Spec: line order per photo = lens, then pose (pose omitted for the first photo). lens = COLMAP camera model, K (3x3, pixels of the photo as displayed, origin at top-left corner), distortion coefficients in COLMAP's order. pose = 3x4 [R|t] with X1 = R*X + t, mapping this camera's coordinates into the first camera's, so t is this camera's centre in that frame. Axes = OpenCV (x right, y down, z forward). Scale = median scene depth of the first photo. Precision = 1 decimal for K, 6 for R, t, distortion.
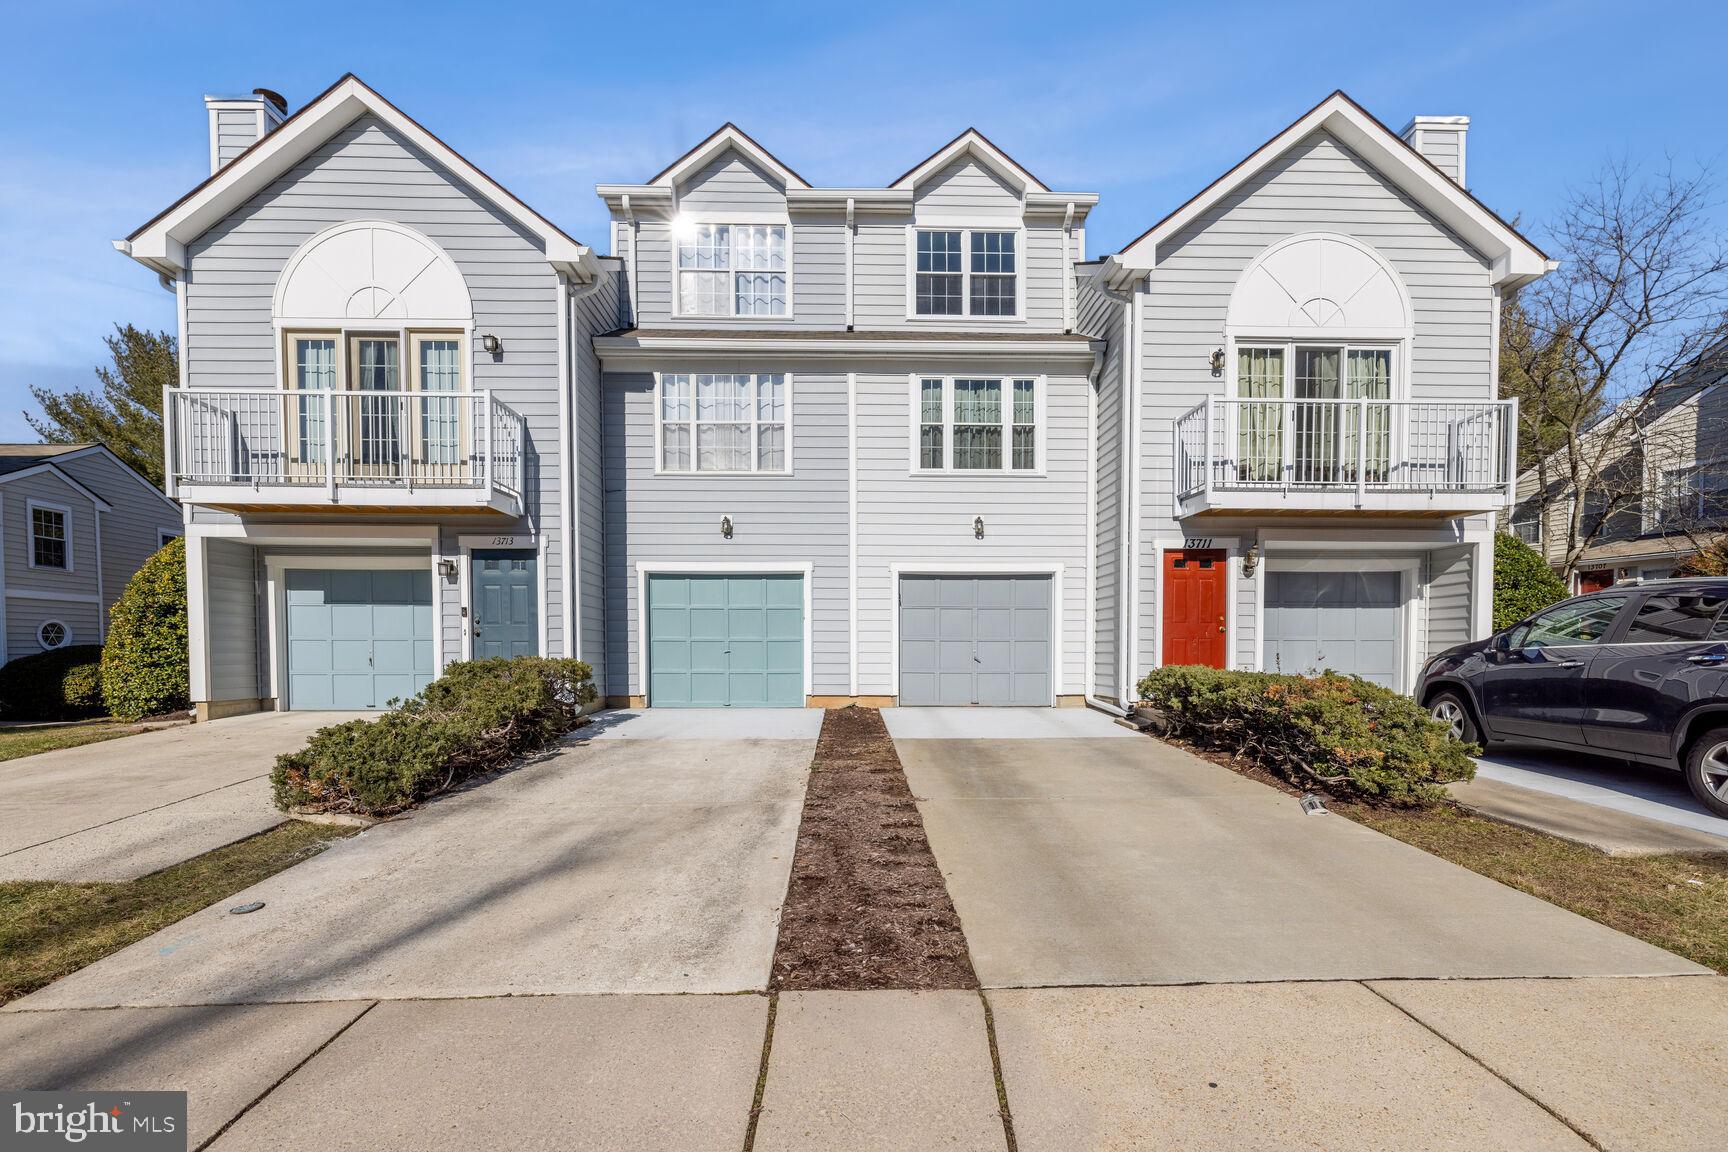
lens RADIAL K [[751.9, 0, 851.8], [0, 751.9, 565.0], [0, 0, 1]] dist [0.001510, 0.000325]
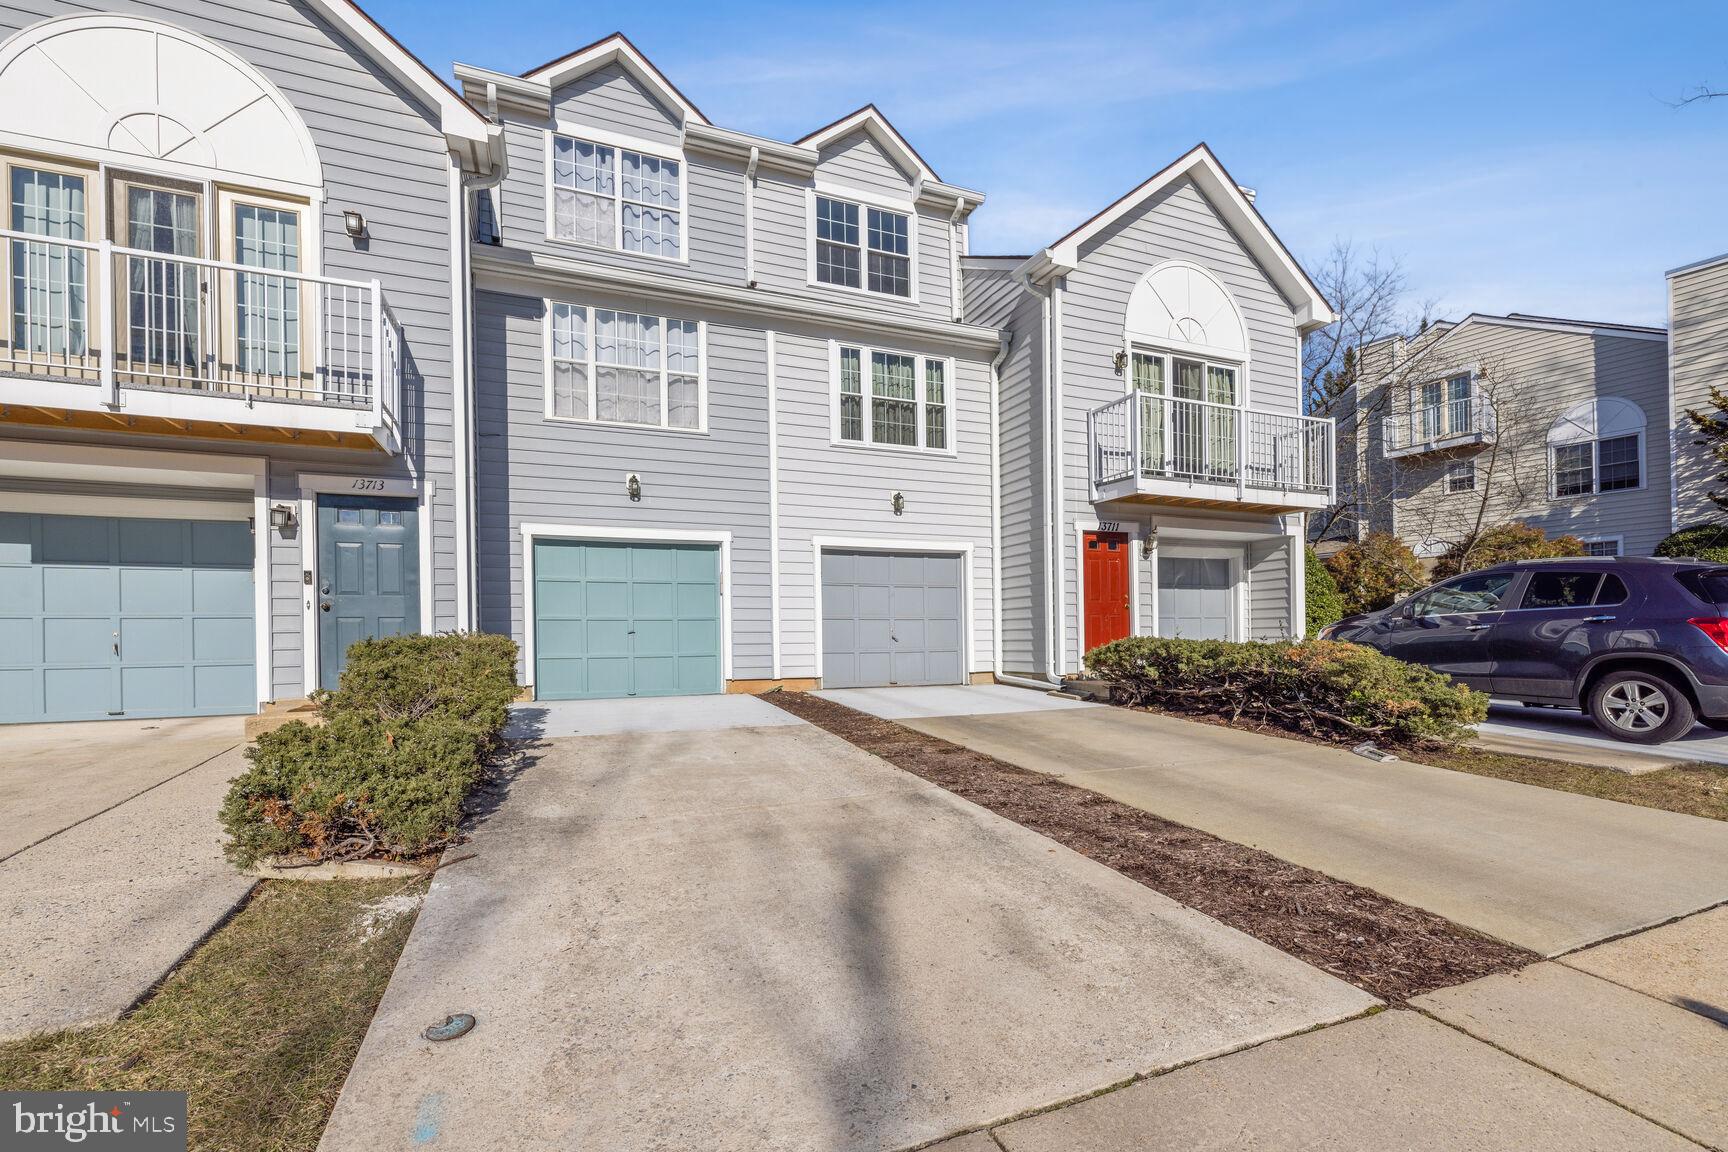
lens RADIAL K [[749.2, 0, 853.8], [0, 749.2, 541.9], [0, 0, 1]] dist [0.002374, -0.000132]
pose [[0.937239, 0.033966, 0.347029, -0.225979], [-0.027151, 0.999331, -0.024483, 0.026223], [-0.347629, 0.013524, 0.937535, 0.106108]]
